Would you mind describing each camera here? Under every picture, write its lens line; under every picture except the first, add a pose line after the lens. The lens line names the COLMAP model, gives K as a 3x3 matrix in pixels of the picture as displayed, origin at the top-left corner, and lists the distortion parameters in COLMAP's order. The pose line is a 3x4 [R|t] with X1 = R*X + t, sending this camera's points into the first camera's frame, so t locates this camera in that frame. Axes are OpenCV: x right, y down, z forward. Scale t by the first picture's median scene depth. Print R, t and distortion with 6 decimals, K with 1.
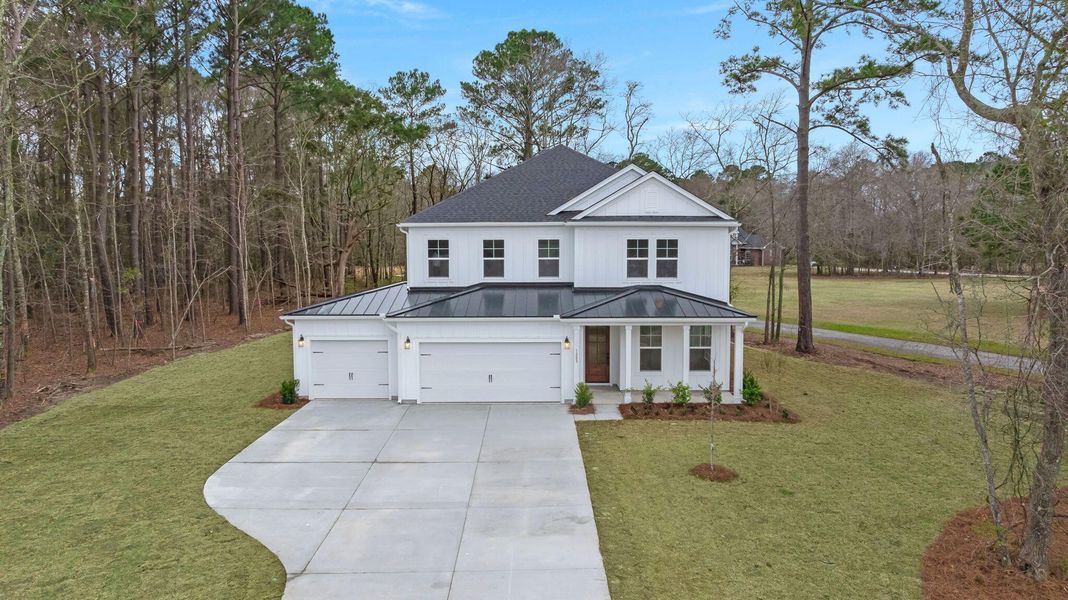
lens RADIAL K [[740.0, 0, 529.7], [0, 740.0, 291.9], [0, 0, 1]] dist [-0.025345, -0.002320]
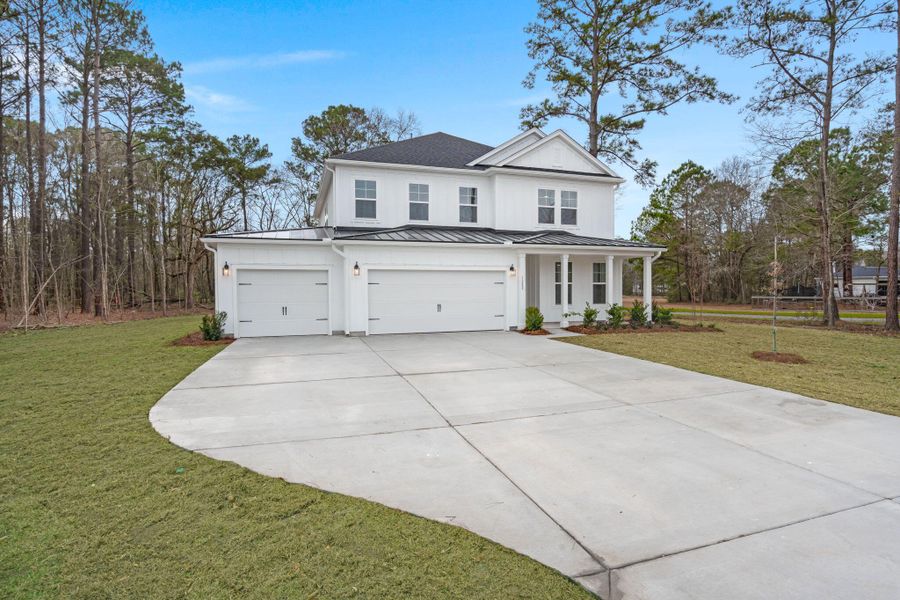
lens RADIAL K [[462.5, 0, 452.3], [0, 462.5, 291.0], [0, 0, 1]] dist [-0.013326, 0.002289]
pose [[0.949180, -0.004964, 0.314694, -0.211687], [0.026708, 0.997539, -0.064820, 0.123971], [-0.313598, 0.069931, 0.946977, 0.380135]]
